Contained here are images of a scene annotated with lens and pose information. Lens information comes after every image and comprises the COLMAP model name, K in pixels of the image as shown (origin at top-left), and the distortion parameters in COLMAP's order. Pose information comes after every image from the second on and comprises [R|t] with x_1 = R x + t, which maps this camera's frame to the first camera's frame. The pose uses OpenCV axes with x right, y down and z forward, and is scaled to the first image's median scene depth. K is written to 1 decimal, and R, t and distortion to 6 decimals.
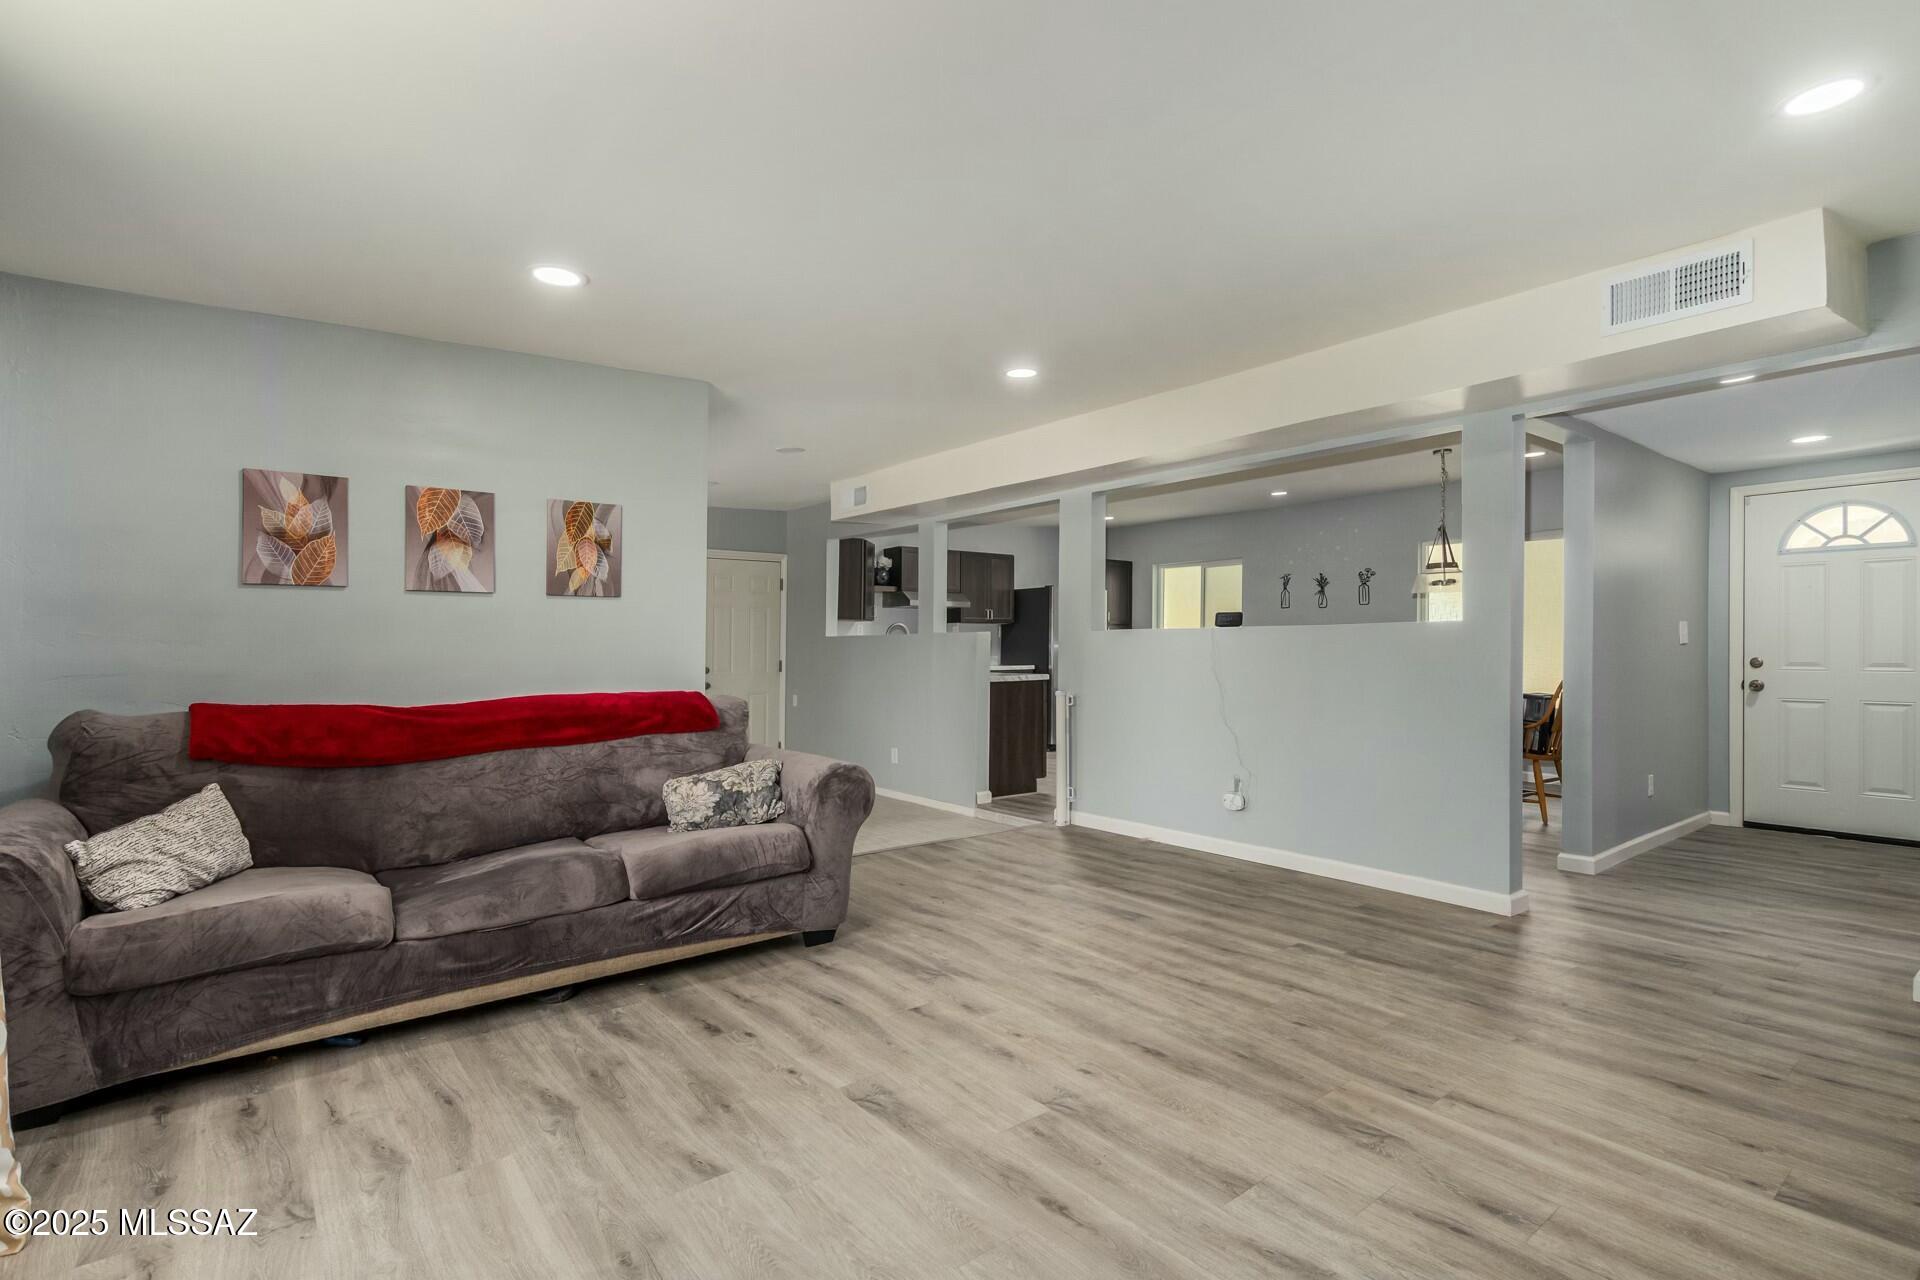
lens RADIAL K [[915.2, 0, 965.2], [0, 915.2, 630.8], [0, 0, 1]] dist [0.011035, -0.003595]
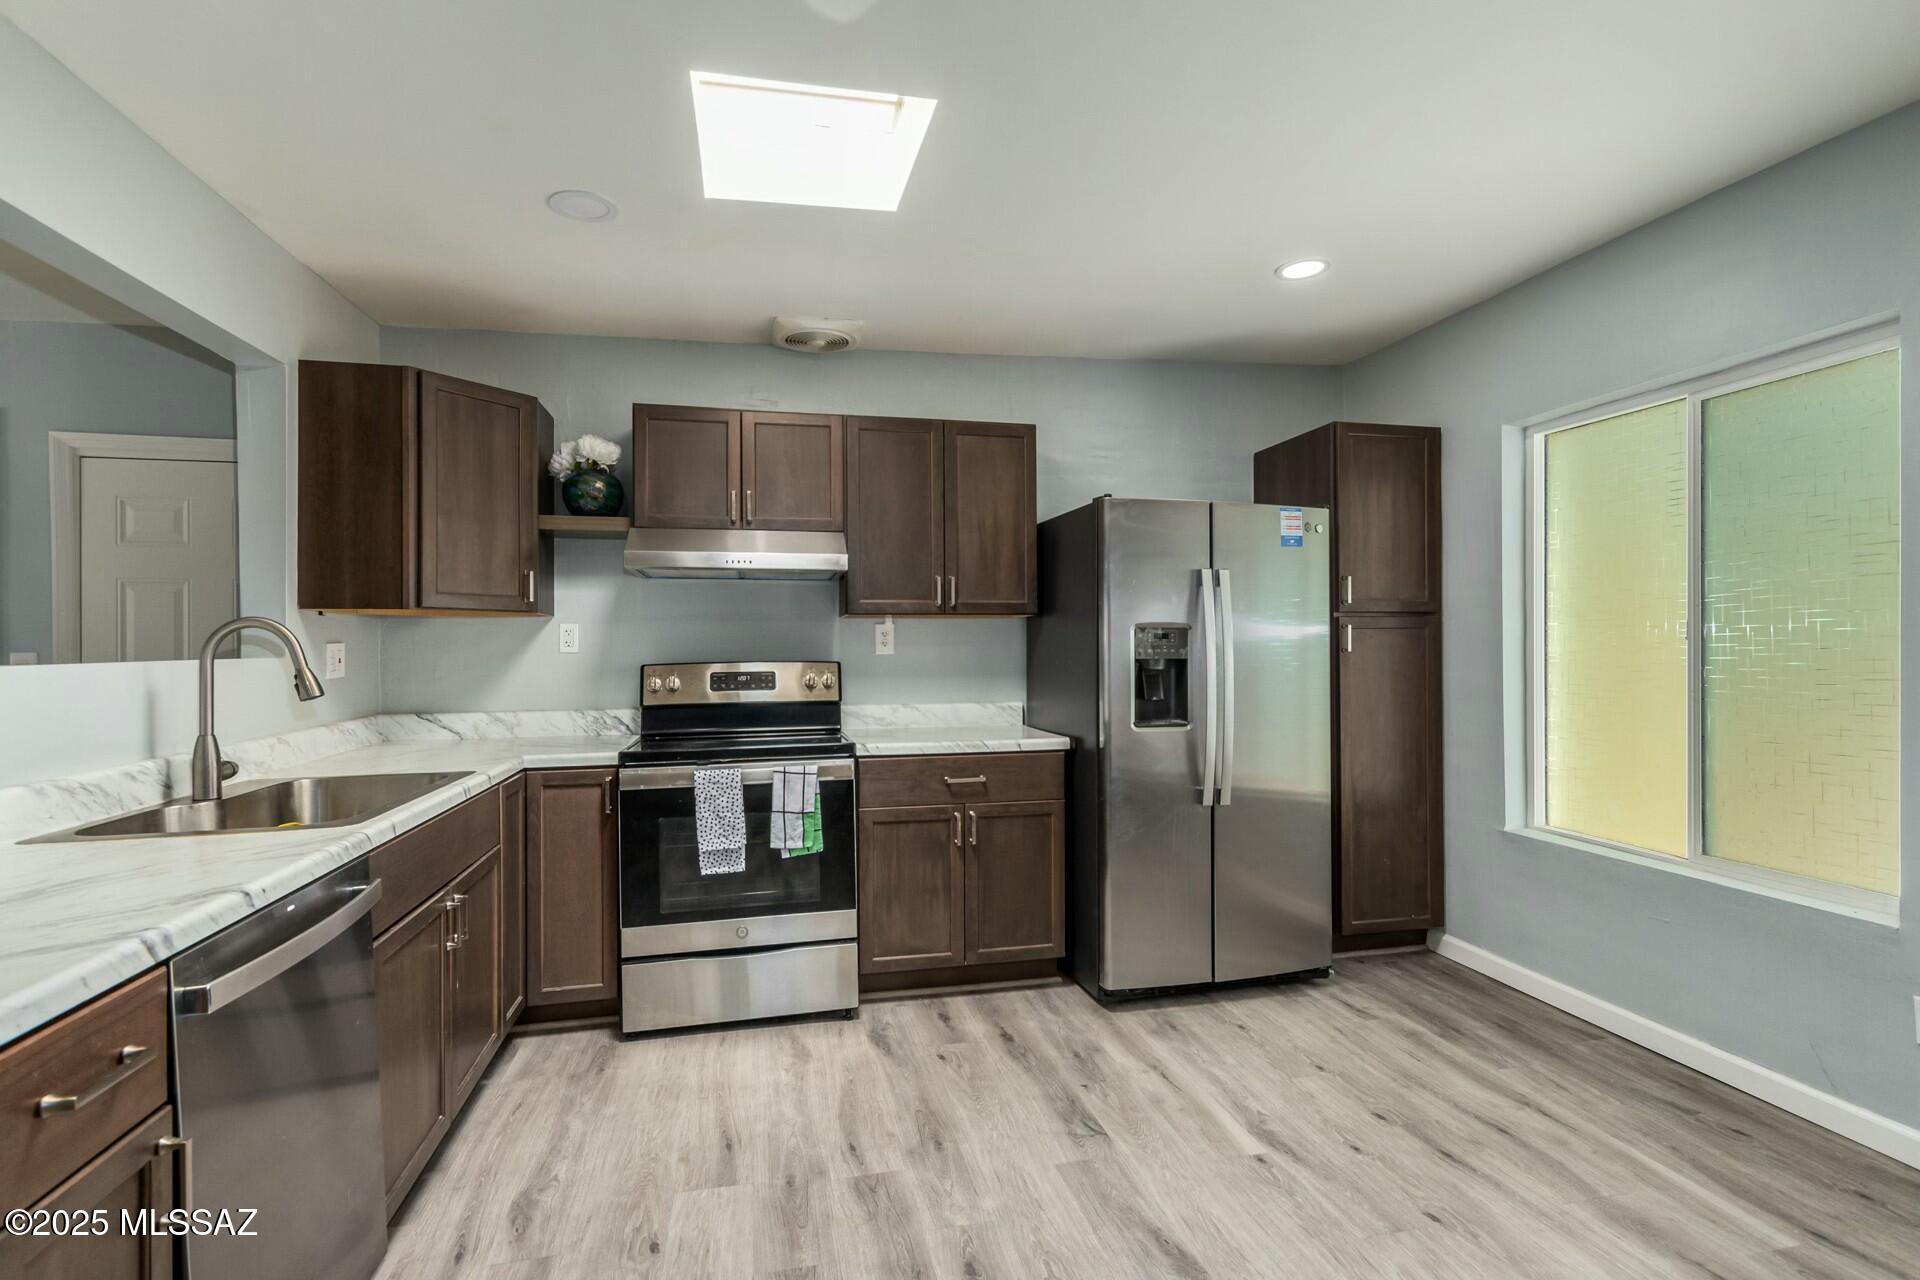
lens RADIAL K [[915.2, 0, 972.3], [0, 915.2, 656.9], [0, 0, 1]] dist [0.011035, -0.003595]
pose [[0.904031, 0.005159, -0.427436, 0.576680], [0.007638, 0.999573, 0.028218, -0.005807], [0.427399, -0.028775, 0.903605, 2.070937]]
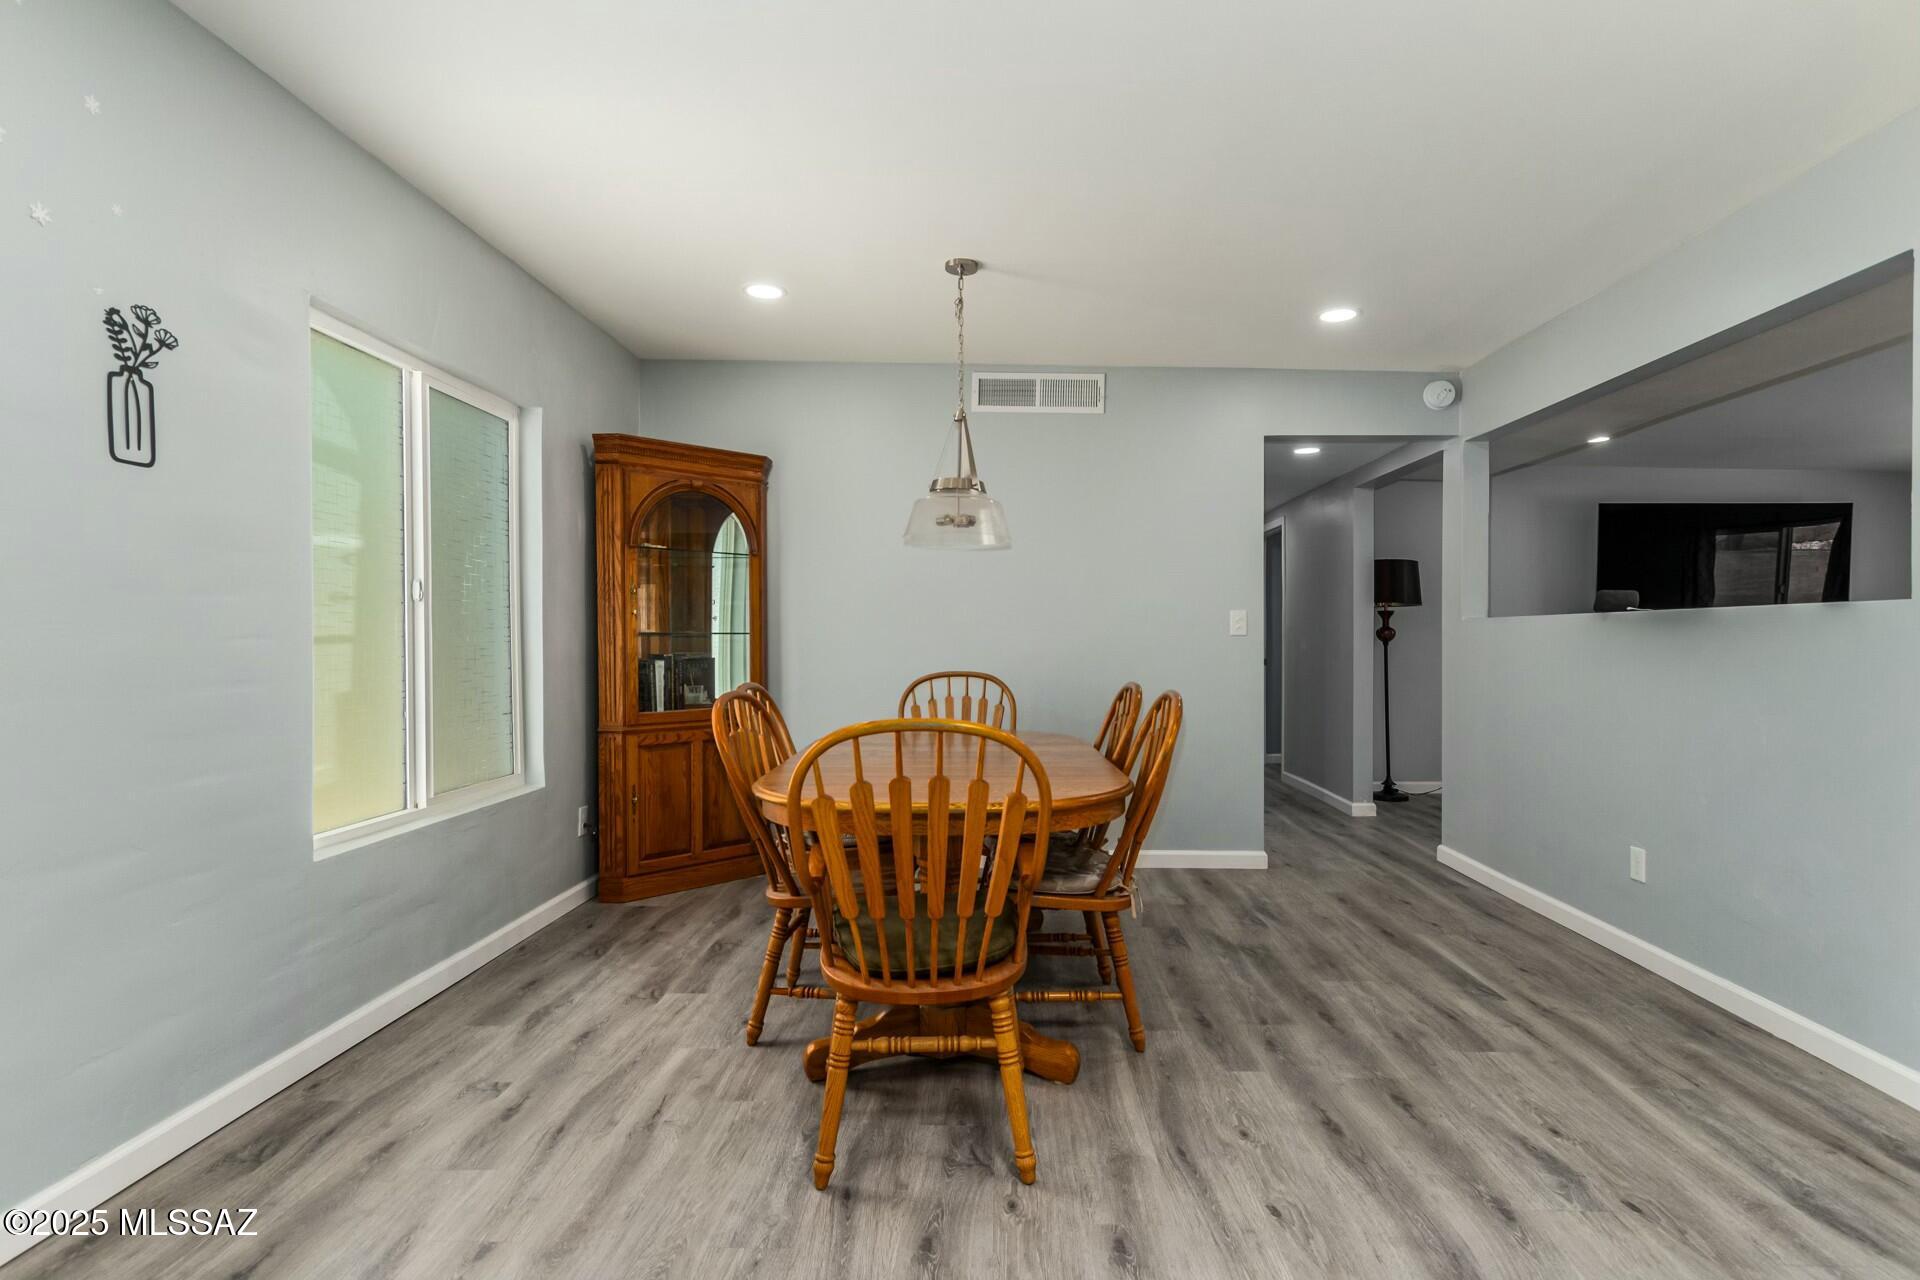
lens RADIAL K [[915.2, 0, 972.5], [0, 915.2, 634.7], [0, 0, 1]] dist [0.011035, -0.003595]
pose [[-0.762129, 0.007950, 0.647377, 0.366808], [-0.005711, 0.999803, -0.019001, 0.041893], [-0.647400, -0.018178, -0.761933, 2.761584]]
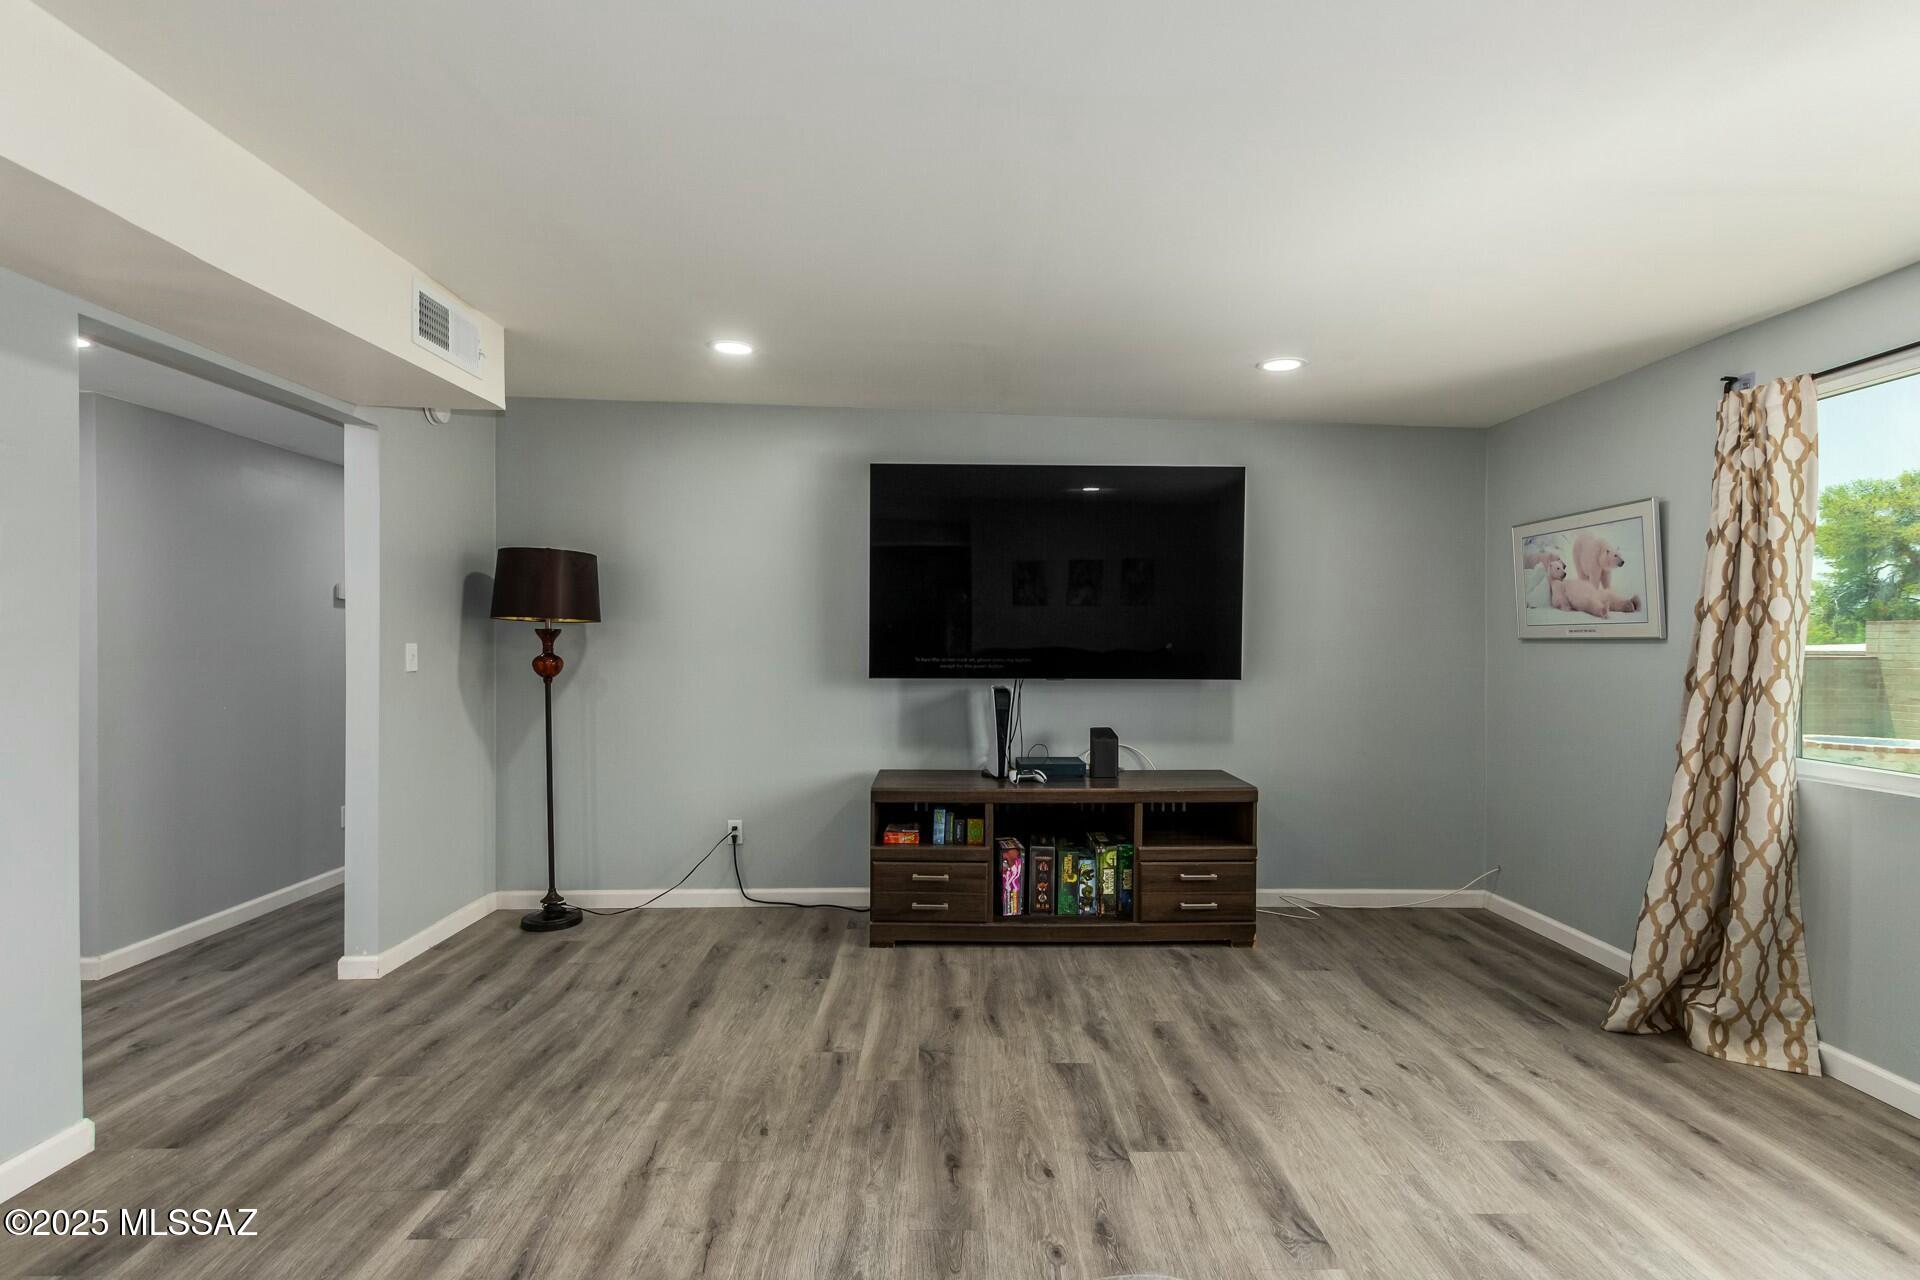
lens RADIAL K [[915.2, 0, 952.8], [0, 915.2, 647.4], [0, 0, 1]] dist [0.011035, -0.003595]
pose [[-0.786379, -0.001130, 0.617743, -0.264131], [-0.006475, 0.999958, -0.006414, -0.022683], [-0.617710, -0.009043, -0.786354, 1.327220]]
